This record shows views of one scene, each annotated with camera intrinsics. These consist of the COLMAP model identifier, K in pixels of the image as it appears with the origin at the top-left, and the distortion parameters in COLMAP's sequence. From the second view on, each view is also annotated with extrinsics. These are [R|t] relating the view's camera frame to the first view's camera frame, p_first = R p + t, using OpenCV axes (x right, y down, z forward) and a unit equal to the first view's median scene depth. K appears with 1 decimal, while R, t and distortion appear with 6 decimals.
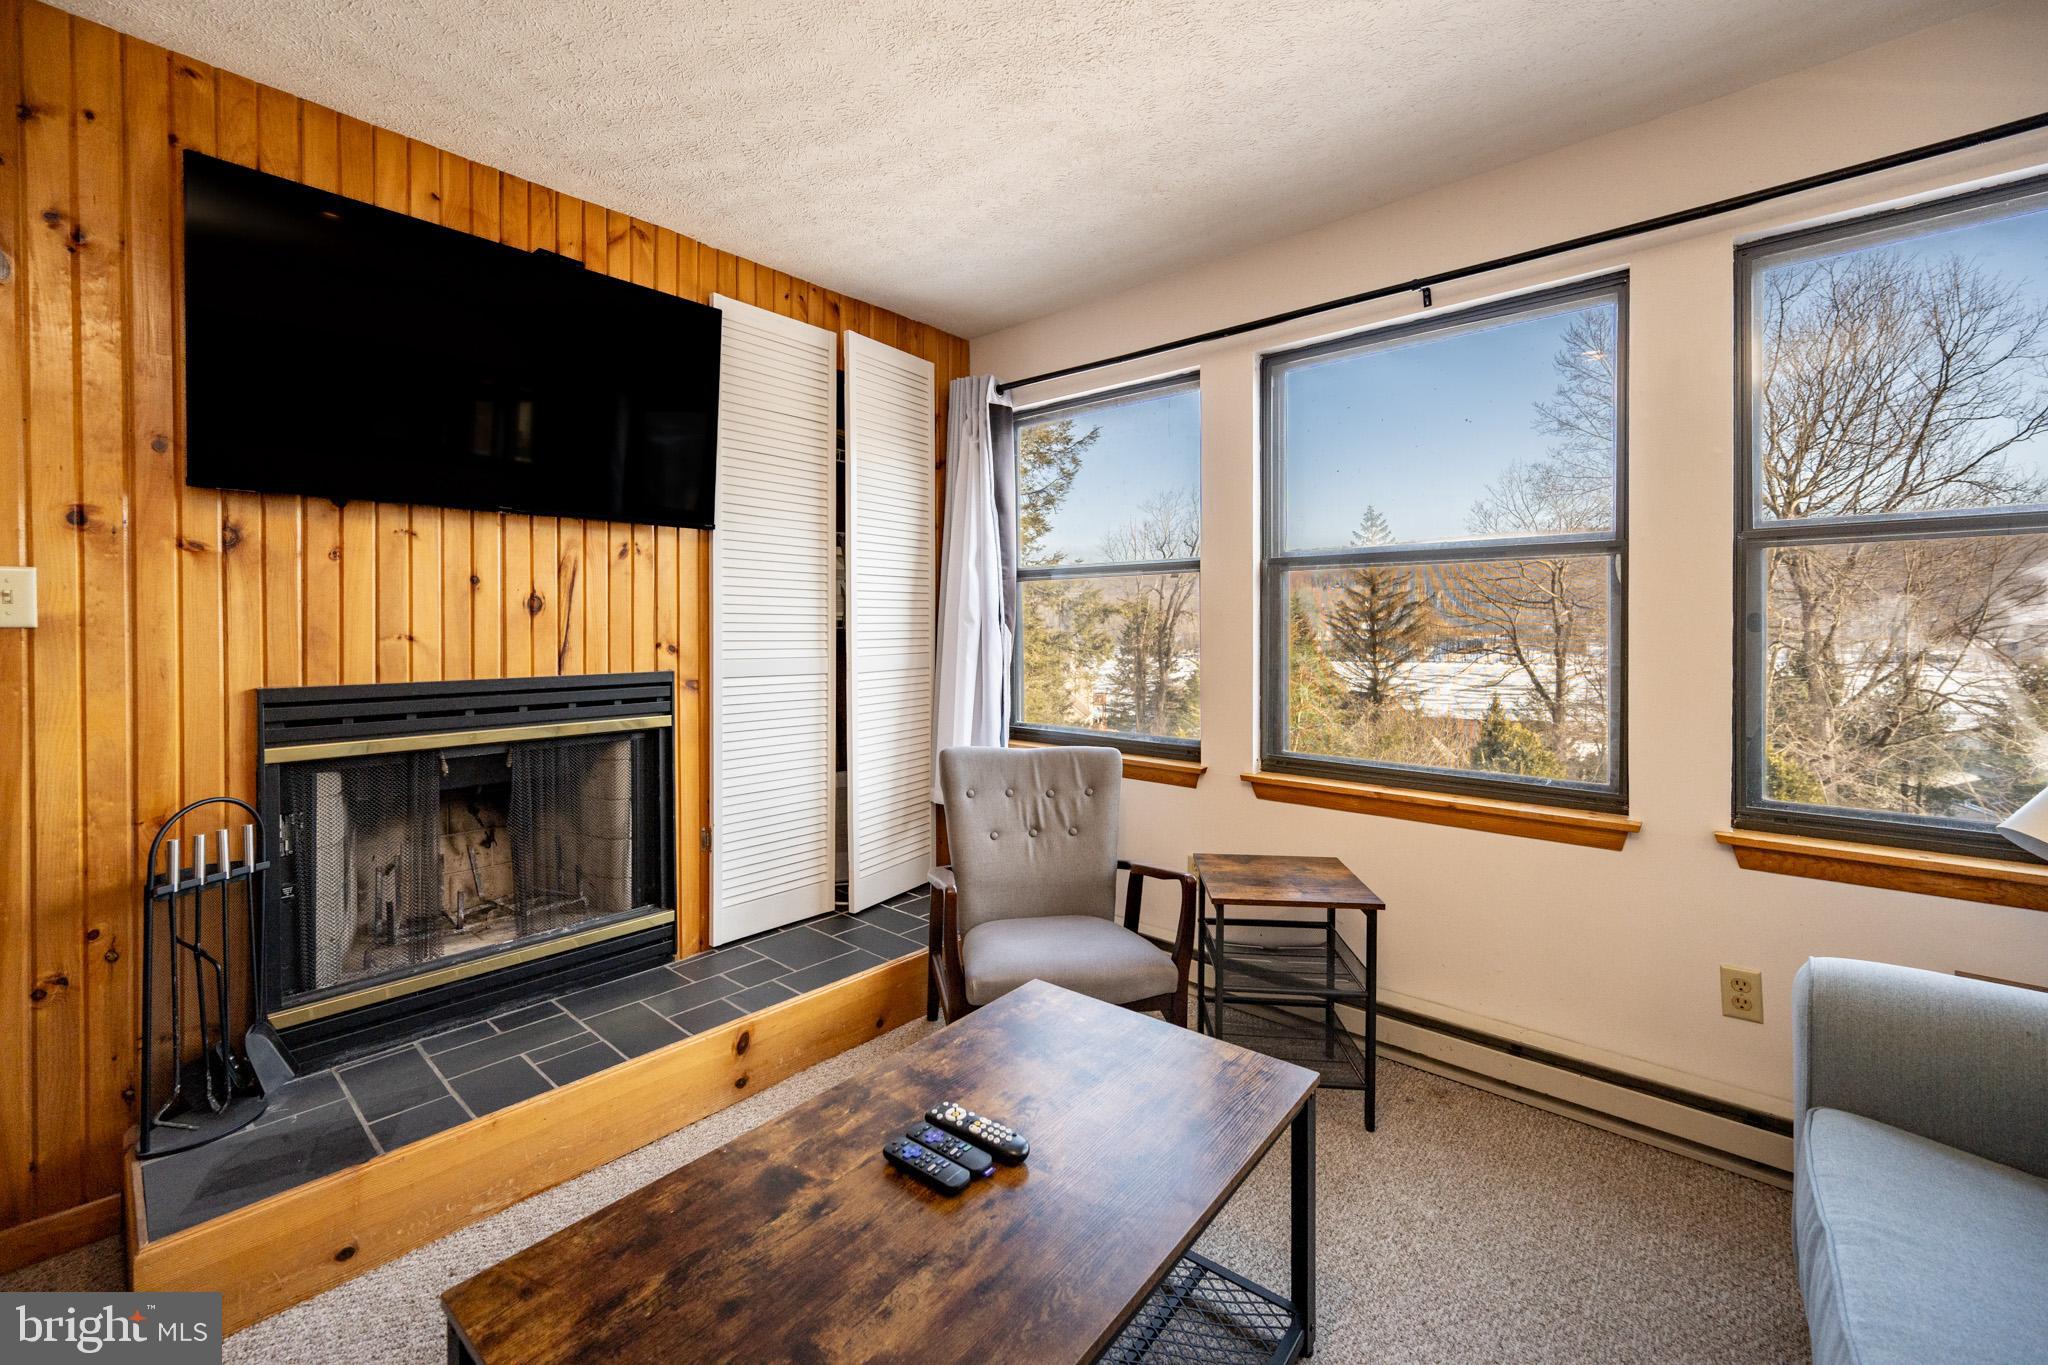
lens RADIAL K [[822.5, 0, 1043.0], [0, 822.5, 644.5], [0, 0, 1]] dist [-0.000826, -0.000325]
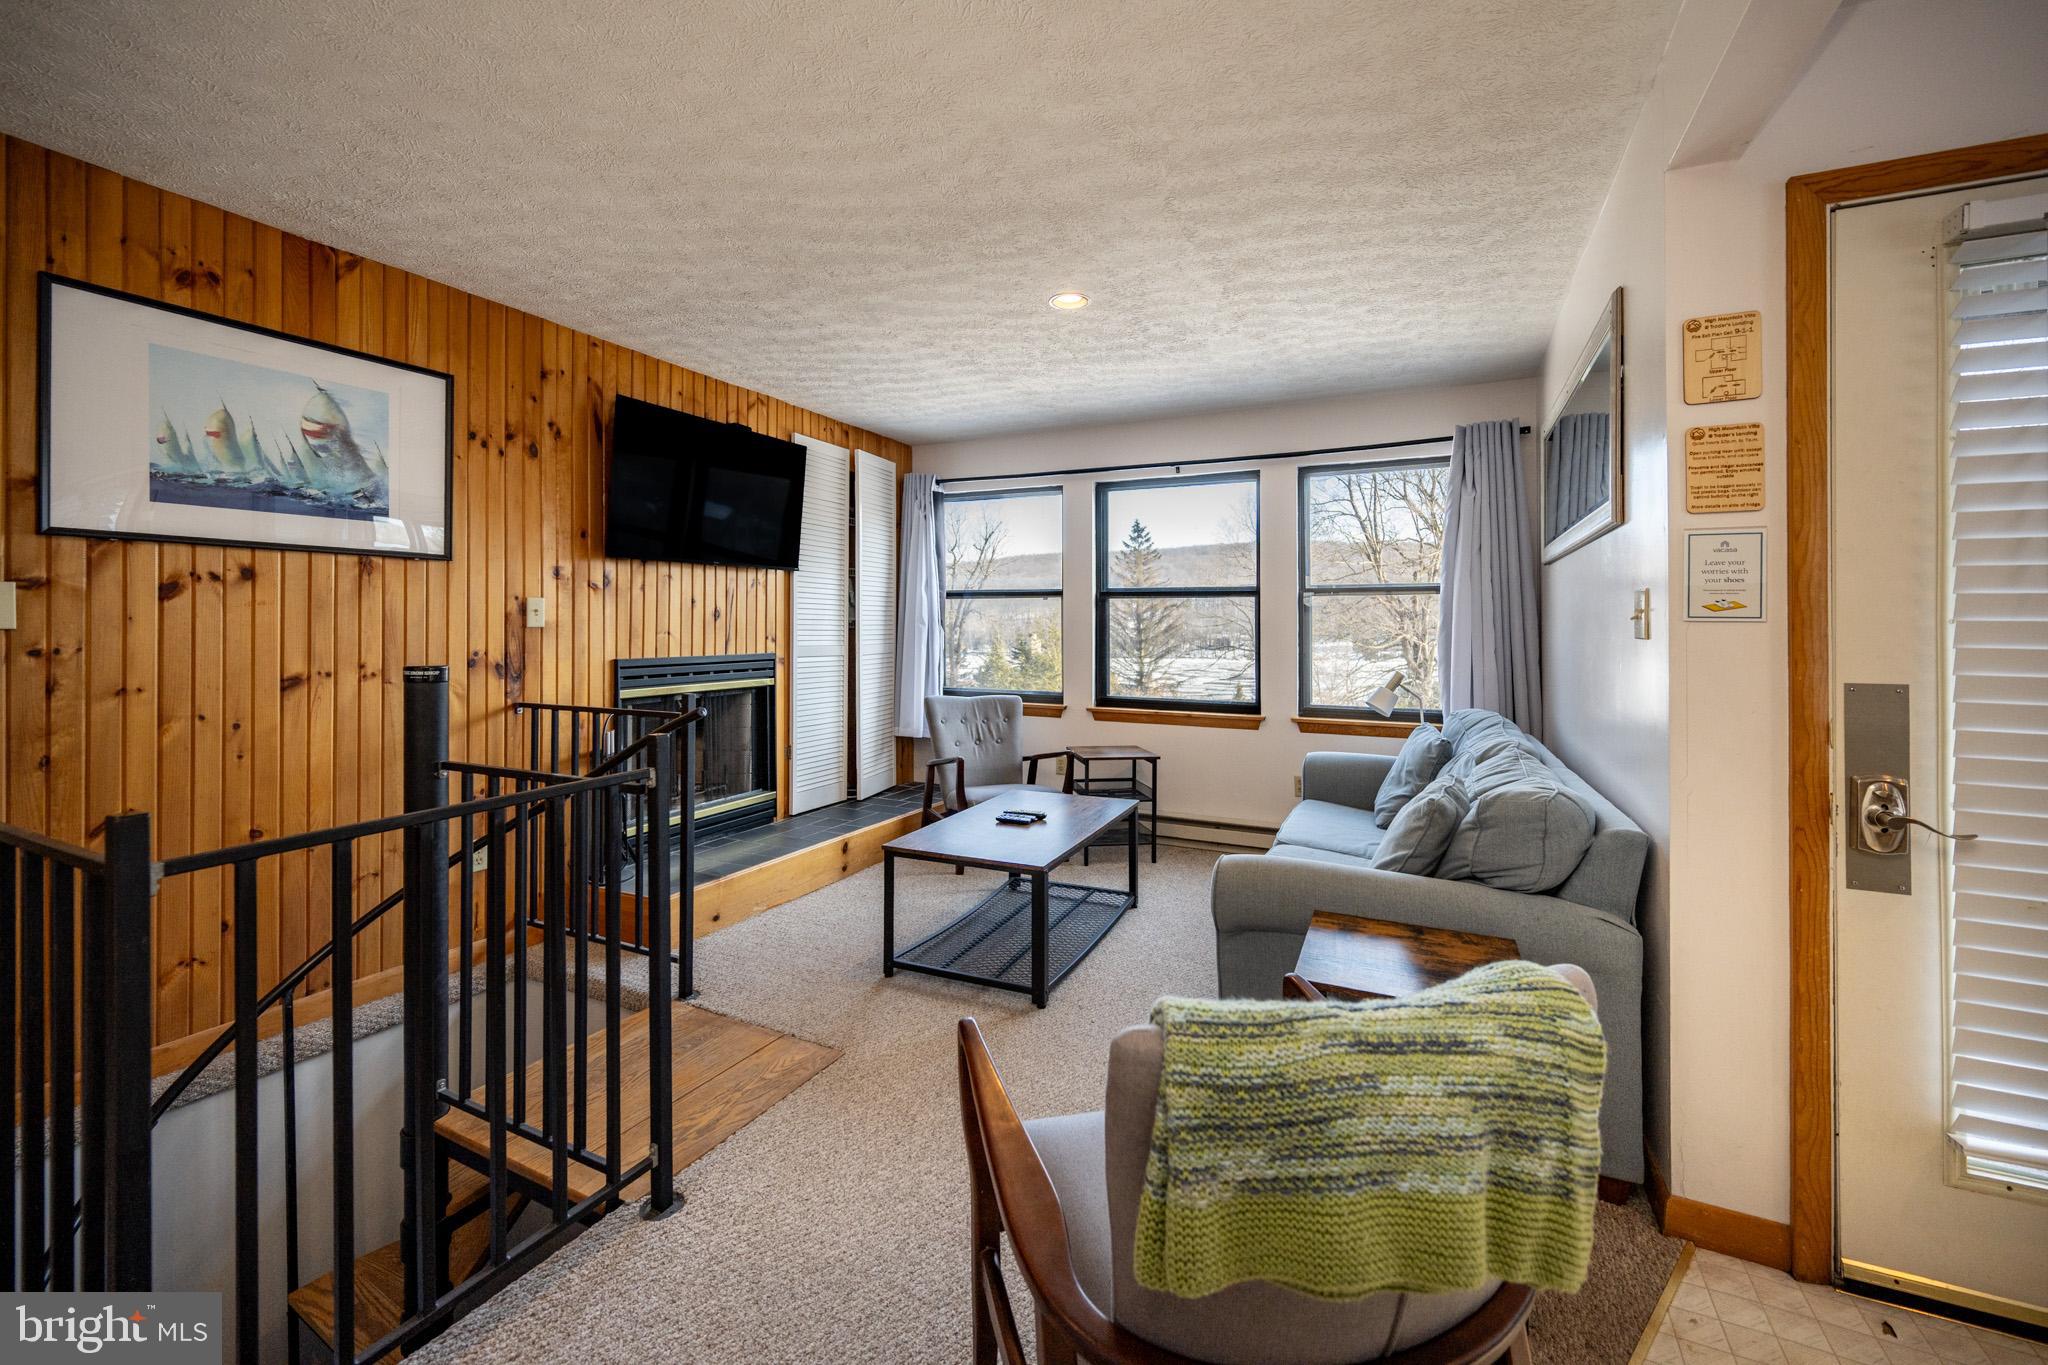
lens RADIAL K [[806.8, 0, 1036.2], [0, 806.8, 627.0], [0, 0, 1]] dist [0.000111, -0.000063]
pose [[0.967301, 0.004769, 0.253588, -0.350894], [-0.000057, 0.999827, -0.018587, 0.009760], [-0.253633, 0.017965, 0.967134, -0.778764]]
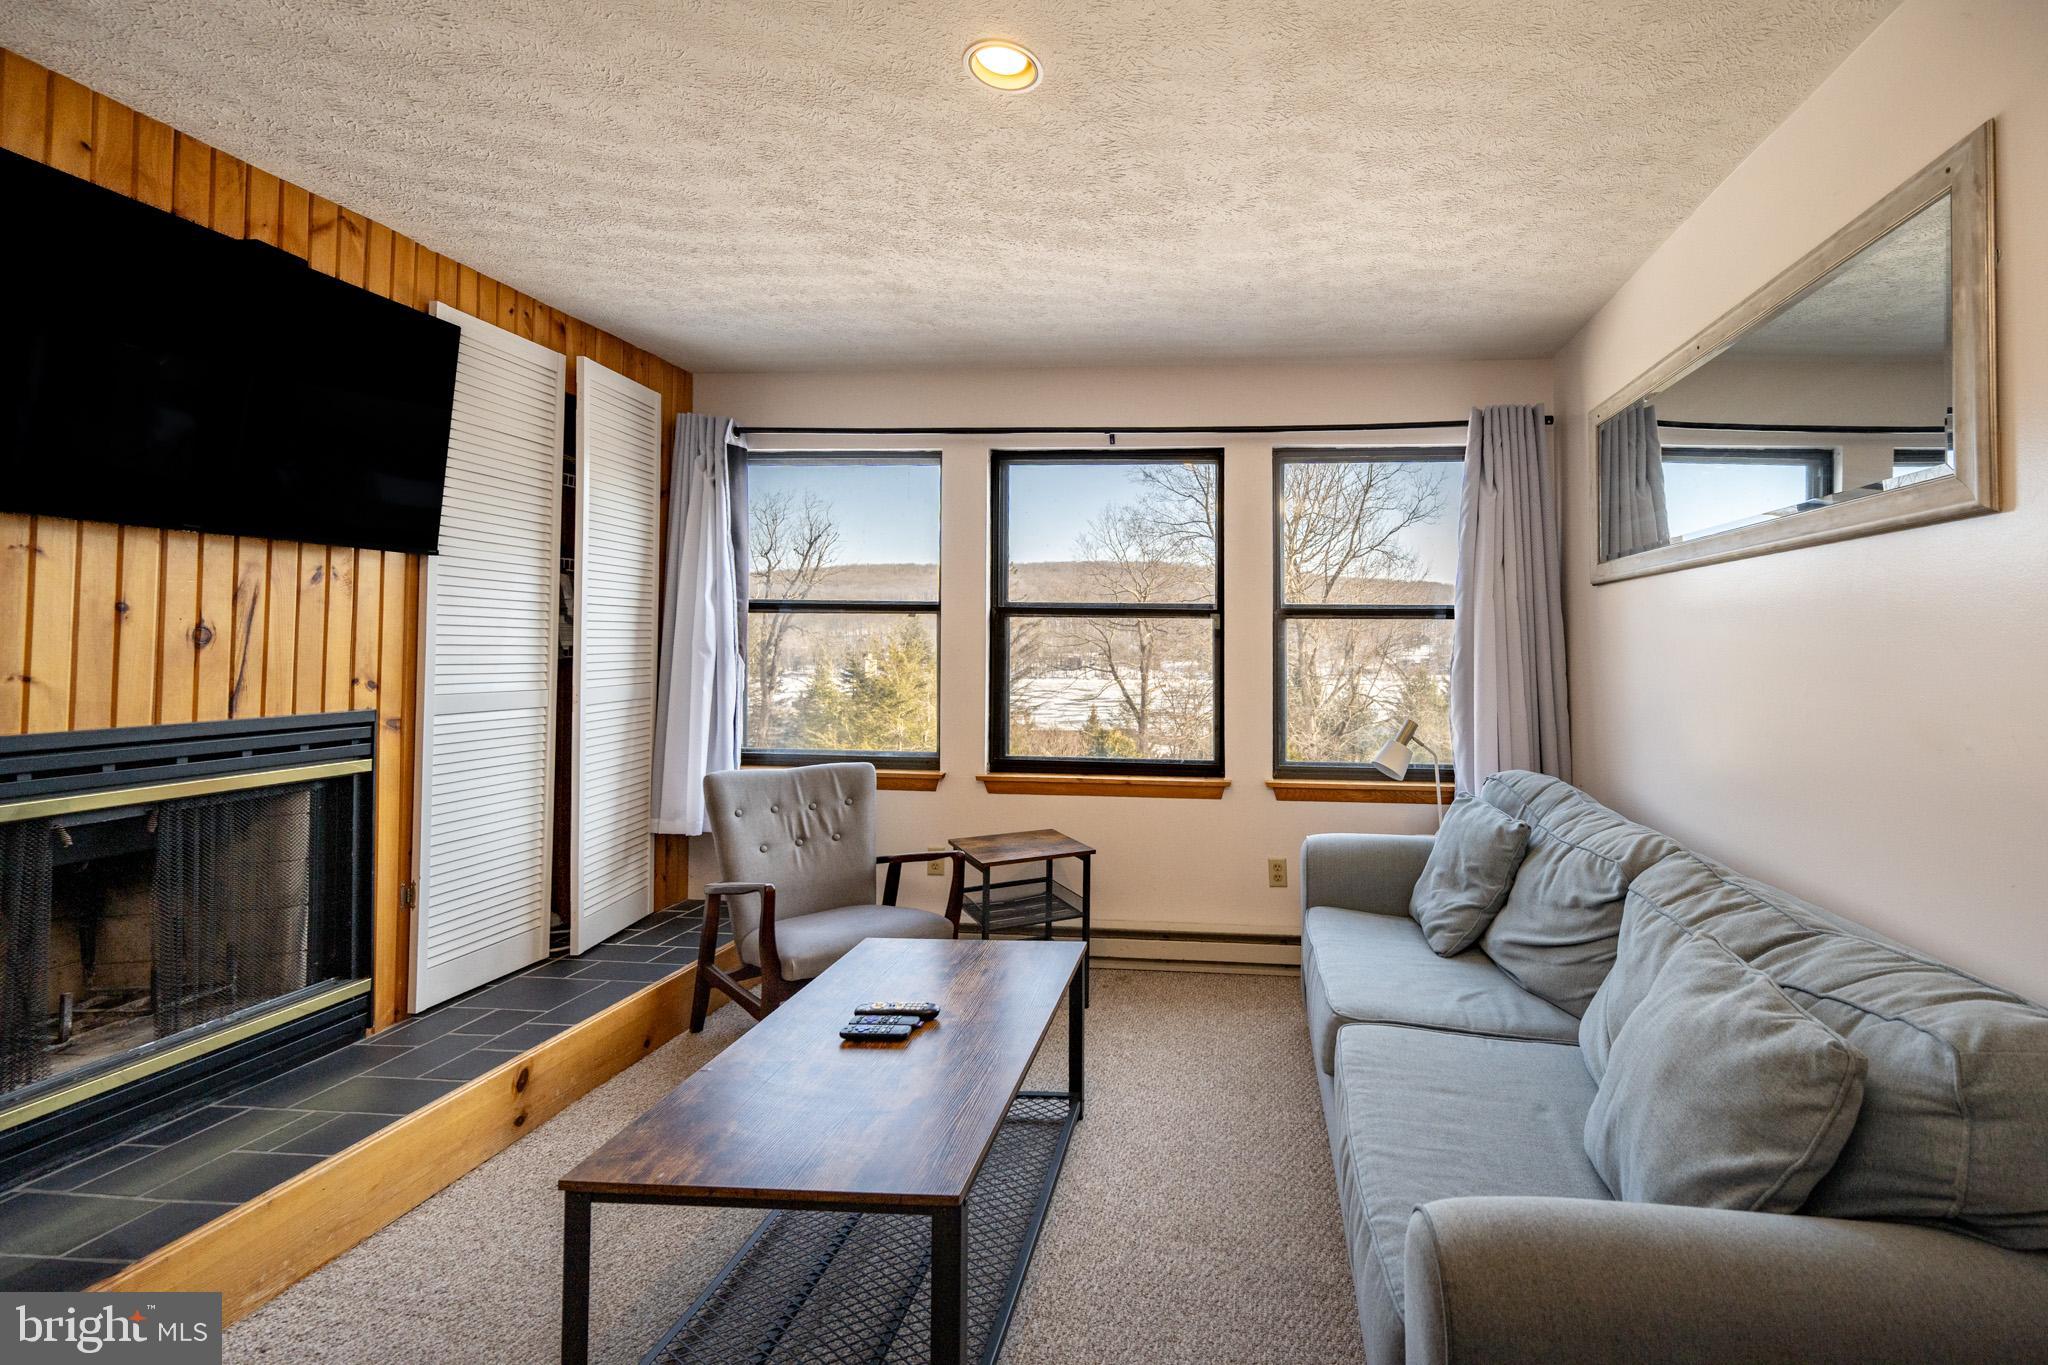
lens RADIAL K [[841.3, 0, 1197.9], [0, 841.3, 633.2], [0, 0, 1]] dist [-0.000804, -0.000533]
pose [[0.809445, 0.018609, 0.586901, -0.263556], [0.001595, 0.999424, -0.033889, -0.018736], [-0.587193, 0.028368, 0.808949, -0.275449]]
